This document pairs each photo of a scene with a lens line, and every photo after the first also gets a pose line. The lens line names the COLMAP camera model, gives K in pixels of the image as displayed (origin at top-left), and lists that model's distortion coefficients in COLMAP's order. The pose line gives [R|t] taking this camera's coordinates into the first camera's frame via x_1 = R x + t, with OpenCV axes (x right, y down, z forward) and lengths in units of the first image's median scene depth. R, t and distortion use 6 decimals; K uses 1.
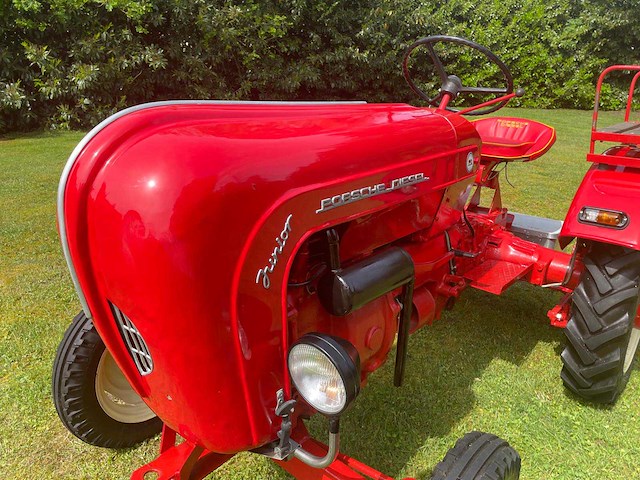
lens RADIAL K [[487.1, 0, 326.8], [0, 487.1, 238.6], [0, 0, 1]] dist [0.075826, -0.103568]
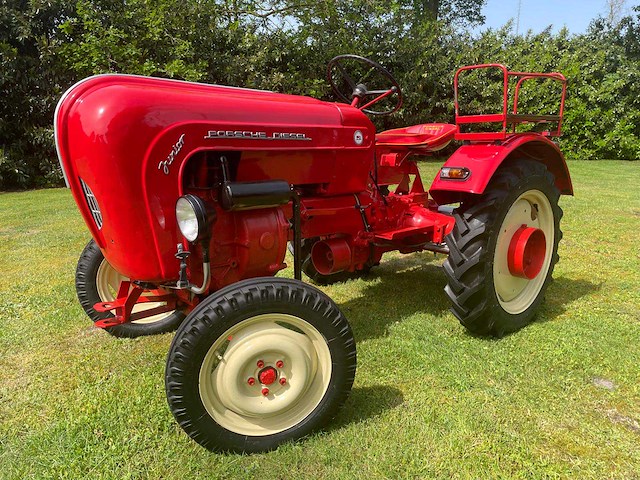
lens RADIAL K [[485.7, 0, 327.6], [0, 485.7, 236.0], [0, 0, 1]] dist [0.080215, -0.108468]
pose [[0.992948, -0.001488, -0.118538, 0.039065], [-0.014021, 0.991429, -0.129893, 0.032333], [0.117715, 0.130639, 0.984417, -0.036550]]
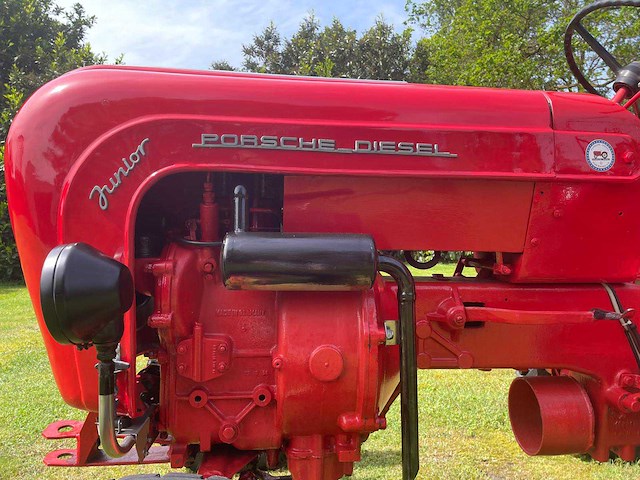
lens RADIAL K [[488.5, 0, 321.6], [0, 488.5, 234.2], [0, 0, 1]] dist [0.089764, -0.122295]
pose [[0.710917, -0.013882, -0.703139, 0.050830], [-0.214125, 0.948064, -0.235212, 0.016950], [0.669886, 0.317776, 0.671022, 0.040023]]
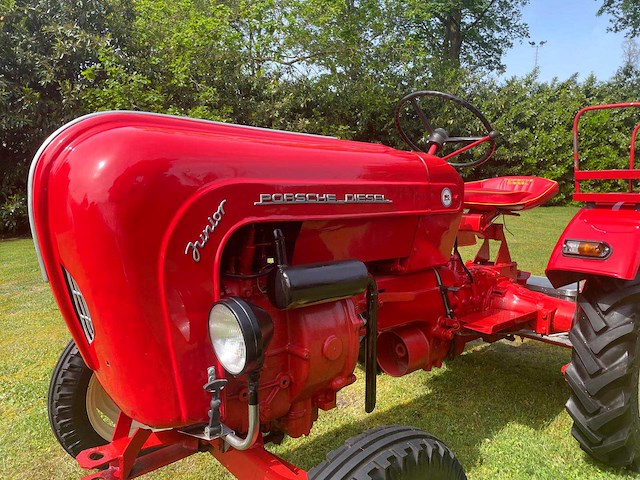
lens RADIAL K [[485.7, 0, 327.6], [0, 485.7, 236.0], [0, 0, 1]] dist [0.080215, -0.108468]
pose [[0.988838, -0.000892, -0.148989, 0.020676], [-0.031600, 0.975976, -0.215574, 0.016815], [0.145602, 0.217876, 0.965054, -0.003088]]
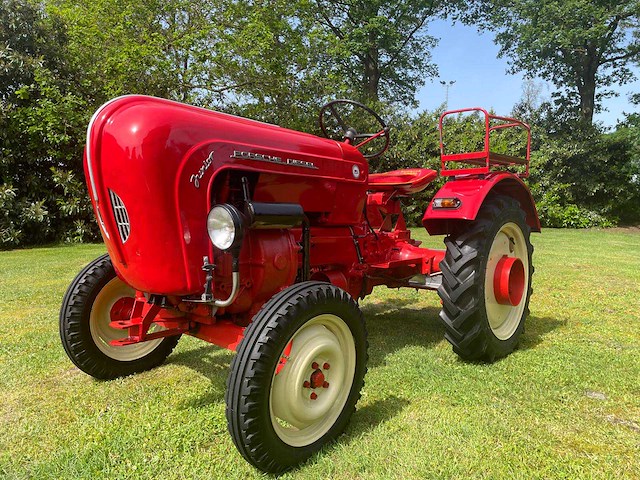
lens RADIAL K [[483.6, 0, 324.1], [0, 483.6, 239.0], [0, 0, 1]] dist [0.086351, -0.117049]
pose [[0.999748, -0.021042, -0.007784, 0.021347], [0.018169, 0.962878, -0.269326, 0.046854], [0.013162, 0.269117, 0.963018, -0.040018]]
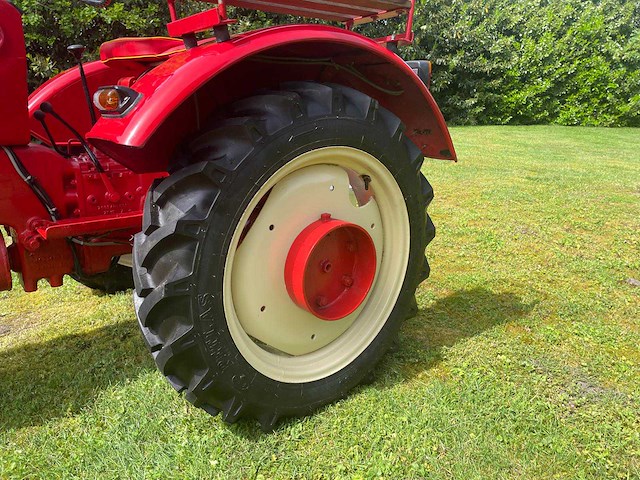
lens RADIAL K [[488.5, 0, 321.6], [0, 488.5, 234.2], [0, 0, 1]] dist [0.089764, -0.122295]
pose [[0.985414, 0.028979, -0.167689, 0.096677], [-0.041081, 0.996760, -0.069156, 0.016130], [0.165142, 0.075036, 0.983411, 0.046726]]
